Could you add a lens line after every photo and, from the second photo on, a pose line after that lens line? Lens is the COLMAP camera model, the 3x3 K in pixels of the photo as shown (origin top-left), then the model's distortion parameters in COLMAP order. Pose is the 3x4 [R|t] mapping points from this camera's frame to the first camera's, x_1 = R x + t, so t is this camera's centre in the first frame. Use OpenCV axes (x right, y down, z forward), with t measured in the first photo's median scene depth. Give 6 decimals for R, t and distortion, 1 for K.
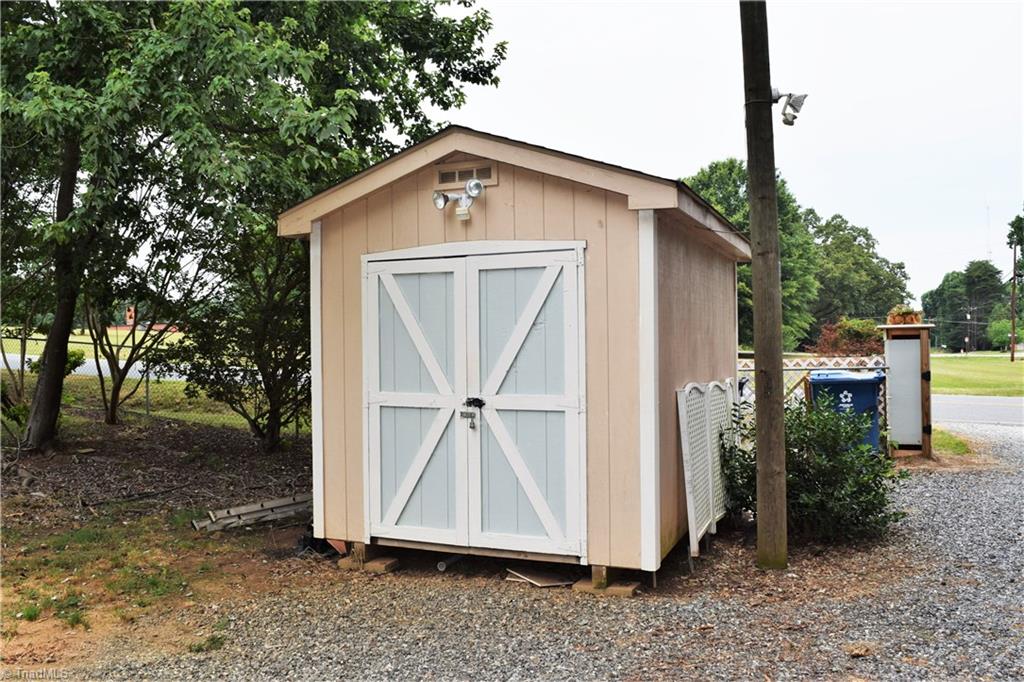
lens RADIAL K [[808.6, 0, 512.0], [0, 808.6, 341.0], [0, 0, 1]] dist [-0.089667, -0.000378]
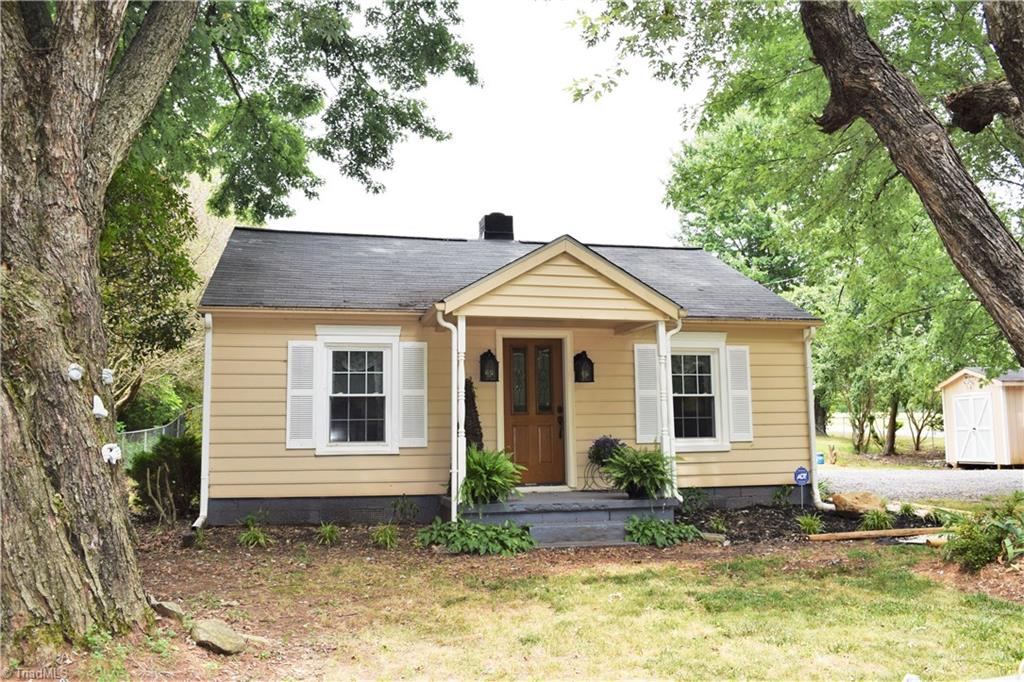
lens RADIAL K [[808.6, 0, 512.0], [0, 808.6, 341.0], [0, 0, 1]] dist [-0.089667, -0.000378]
pose [[0.536005, -0.078598, -0.840548, 1.181635], [-0.014689, 0.994637, -0.102374, 0.040195], [0.844087, 0.067220, 0.531976, -1.827386]]
